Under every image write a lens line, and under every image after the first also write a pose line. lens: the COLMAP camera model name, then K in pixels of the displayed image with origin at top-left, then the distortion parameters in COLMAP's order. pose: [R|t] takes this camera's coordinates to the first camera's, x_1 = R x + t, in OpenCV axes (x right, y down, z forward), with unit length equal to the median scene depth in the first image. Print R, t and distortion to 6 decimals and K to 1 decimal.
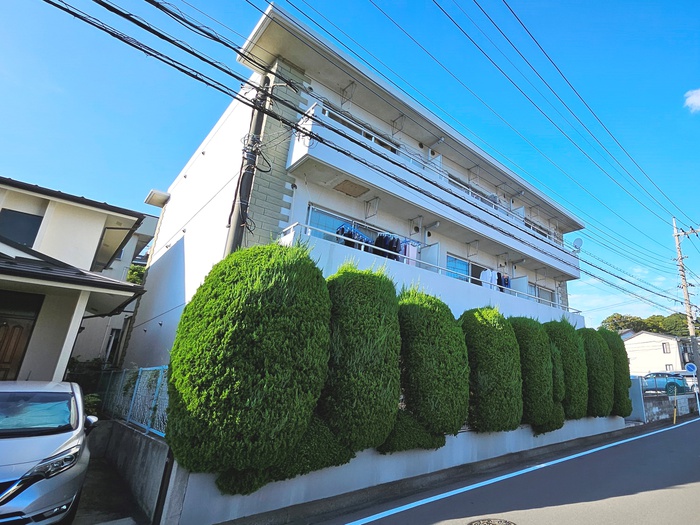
lens RADIAL K [[375.5, 0, 350.0], [0, 375.5, 262.5], [0, 0, 1]] dist [-0.001560, -0.000163]
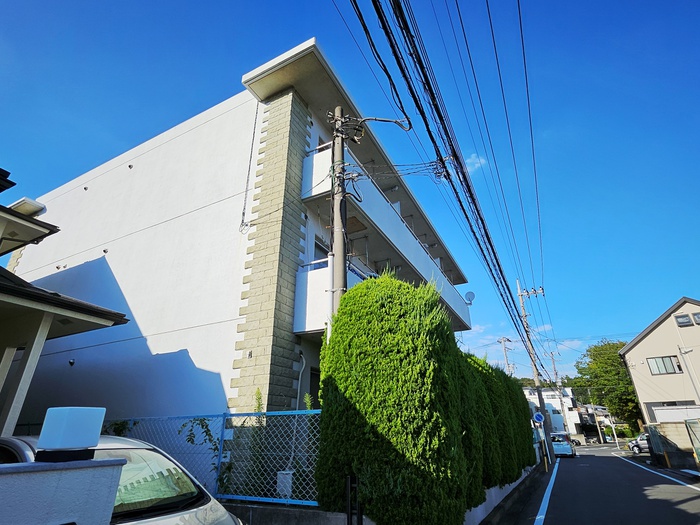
lens RADIAL K [[375.5, 0, 350.0], [0, 375.5, 262.5], [0, 0, 1]] dist [-0.001560, -0.000163]
pose [[0.971170, 0.091297, 0.220213, -0.751232], [-0.067924, 0.991442, -0.111484, 0.041073], [-0.228506, 0.093312, 0.969060, 0.146903]]
